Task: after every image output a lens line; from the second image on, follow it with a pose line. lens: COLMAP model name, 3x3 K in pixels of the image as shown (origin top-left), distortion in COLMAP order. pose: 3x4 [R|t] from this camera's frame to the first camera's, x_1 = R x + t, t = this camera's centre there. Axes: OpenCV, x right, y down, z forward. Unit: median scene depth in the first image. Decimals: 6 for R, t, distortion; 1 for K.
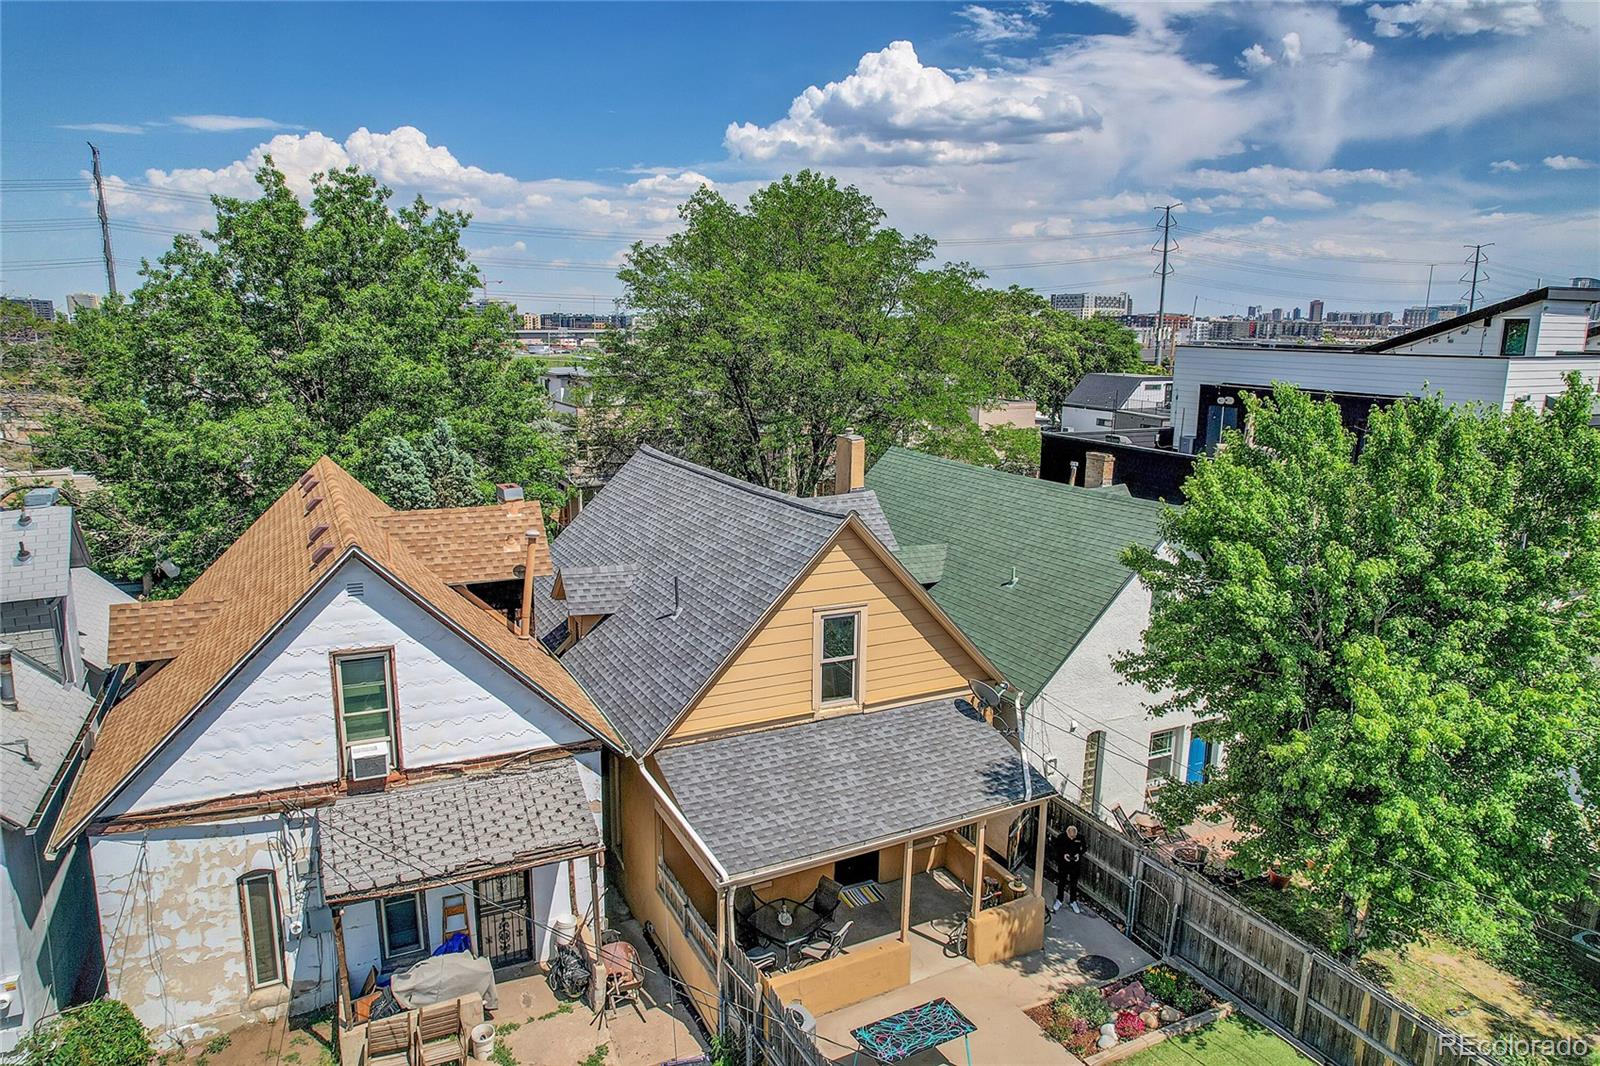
lens RADIAL K [[1015.1, 0, 804.7], [0, 1015.1, 531.5], [0, 0, 1]] dist [-0.053301, 0.033928]
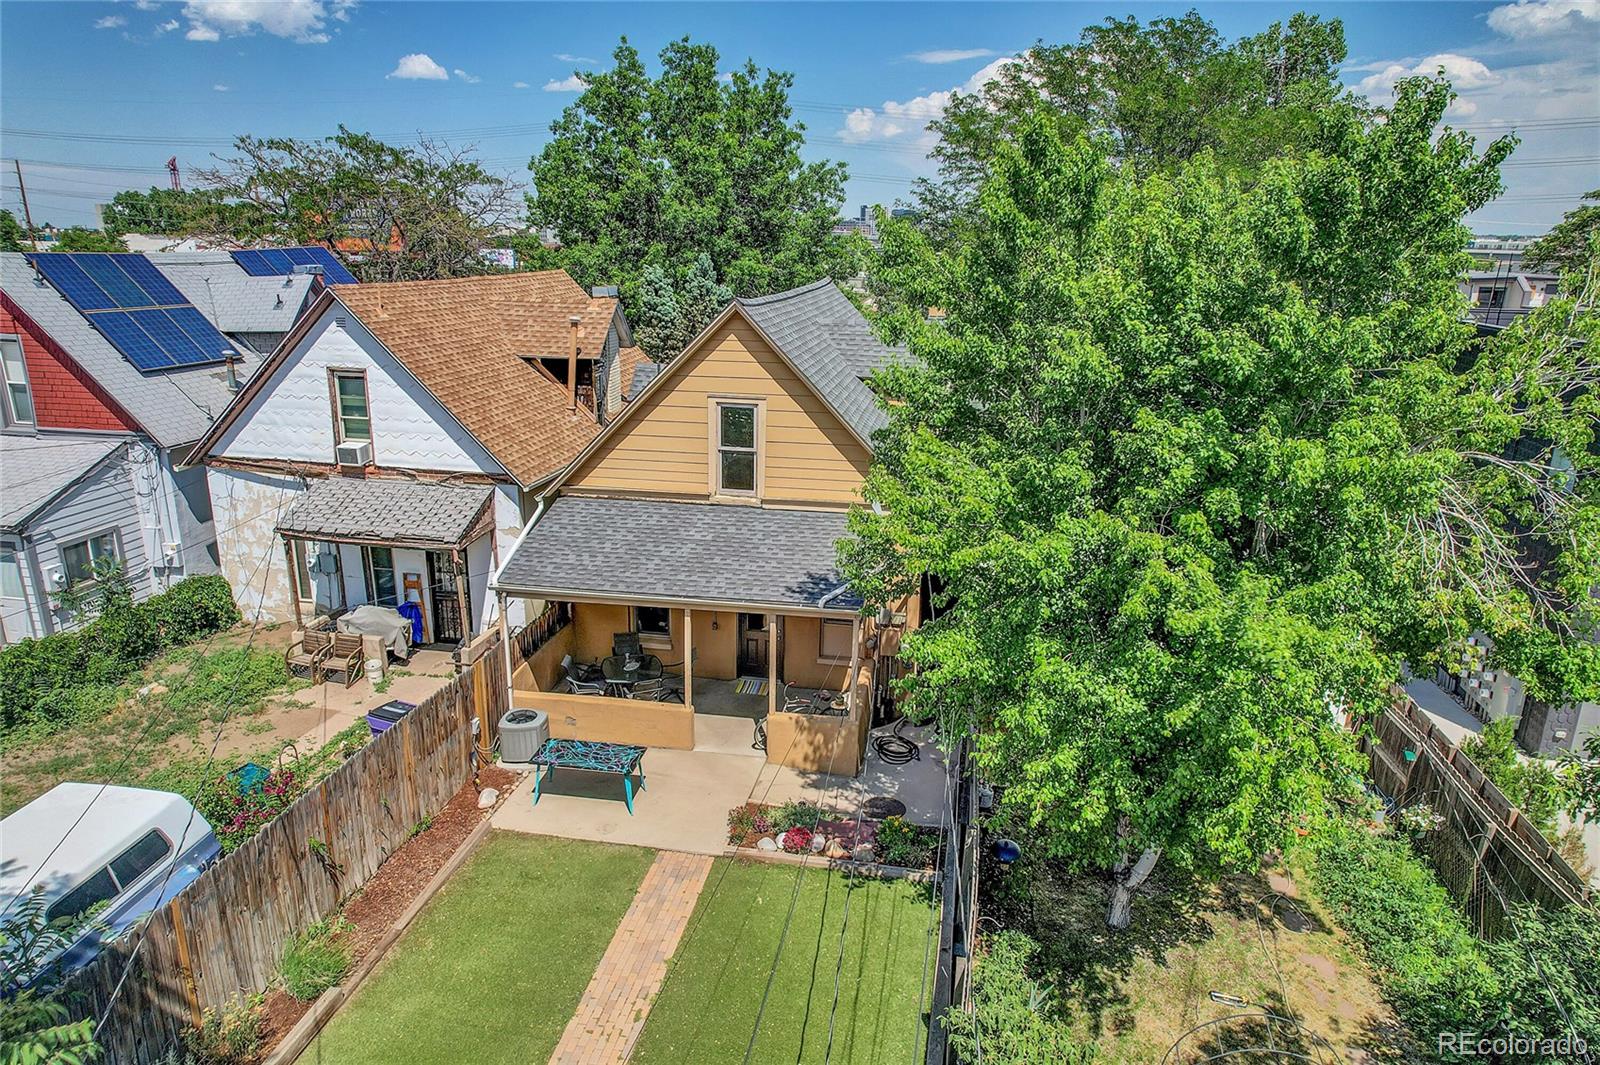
lens RADIAL K [[1015.1, 0, 804.7], [0, 1015.1, 531.0], [0, 0, 1]] dist [-0.053301, 0.033928]
pose [[0.802267, 0.166652, -0.573232, 0.792864], [-0.122112, 0.985752, 0.115679, 0.091543], [0.584343, -0.022806, 0.811186, 0.227050]]
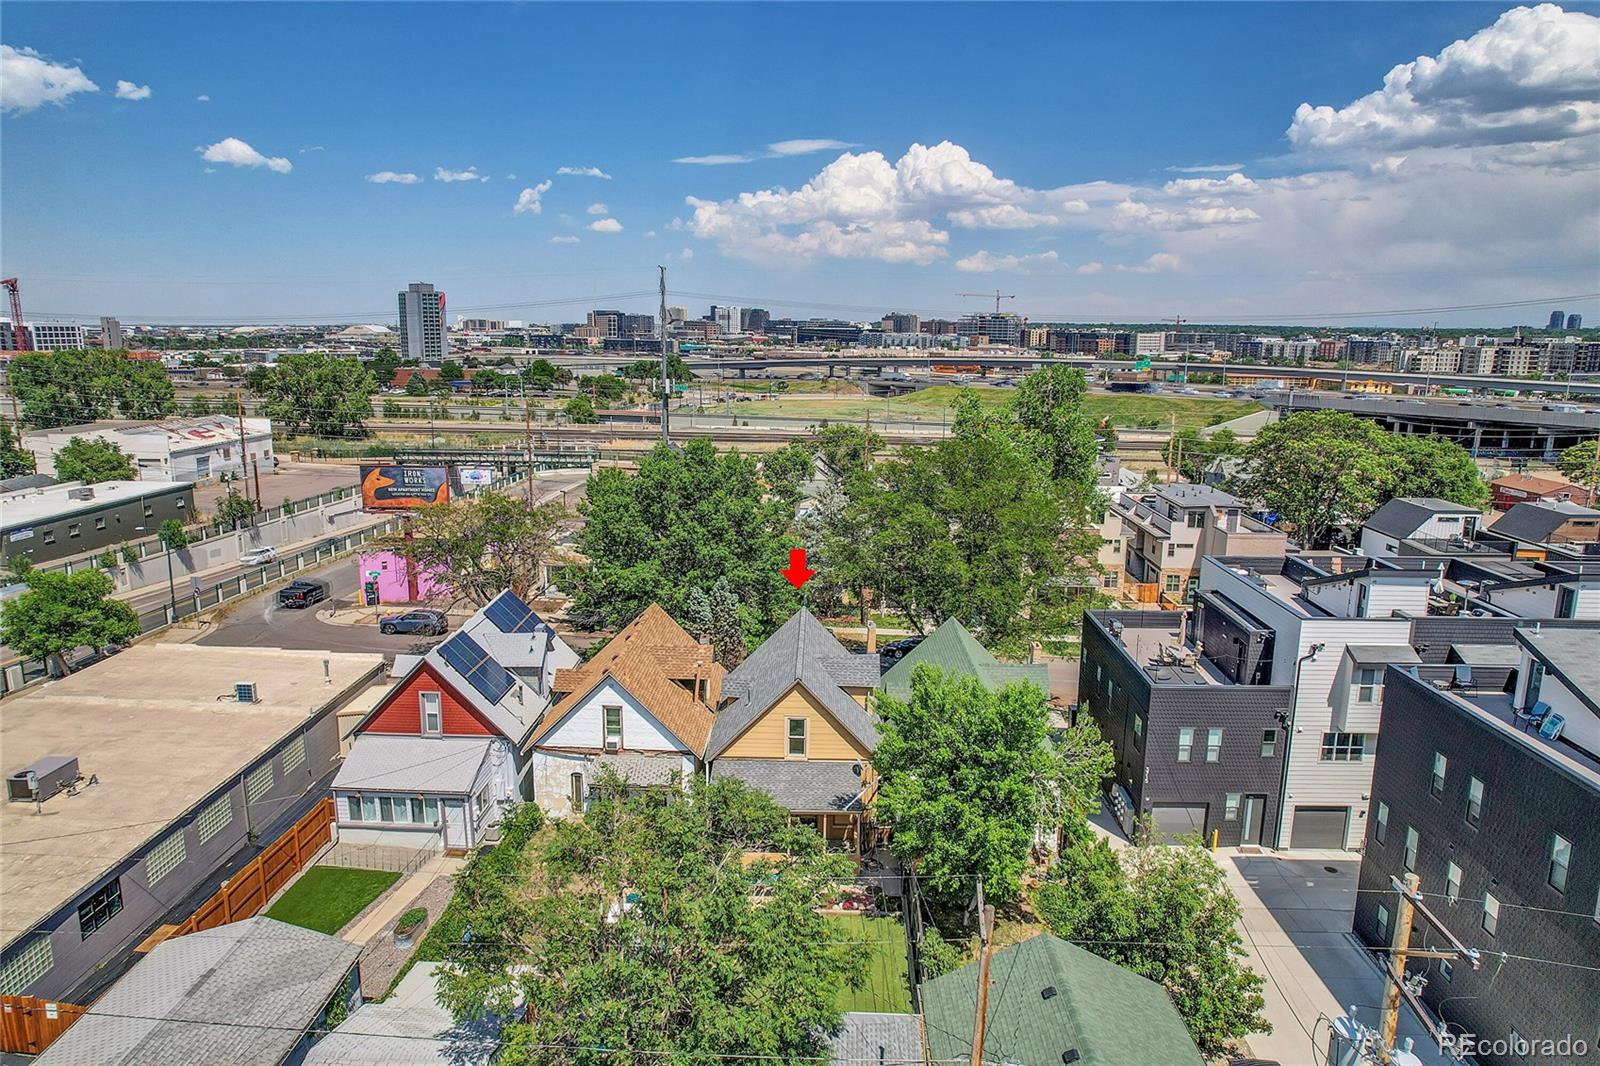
lens RADIAL K [[1015.1, 0, 804.7], [0, 1015.1, 531.5], [0, 0, 1]] dist [-0.053301, 0.033928]
pose [[0.880679, 0.091128, -0.464865, 1.261155], [-0.094139, 0.995417, 0.016788, -0.448378], [0.464265, 0.028977, 0.885222, -1.254584]]
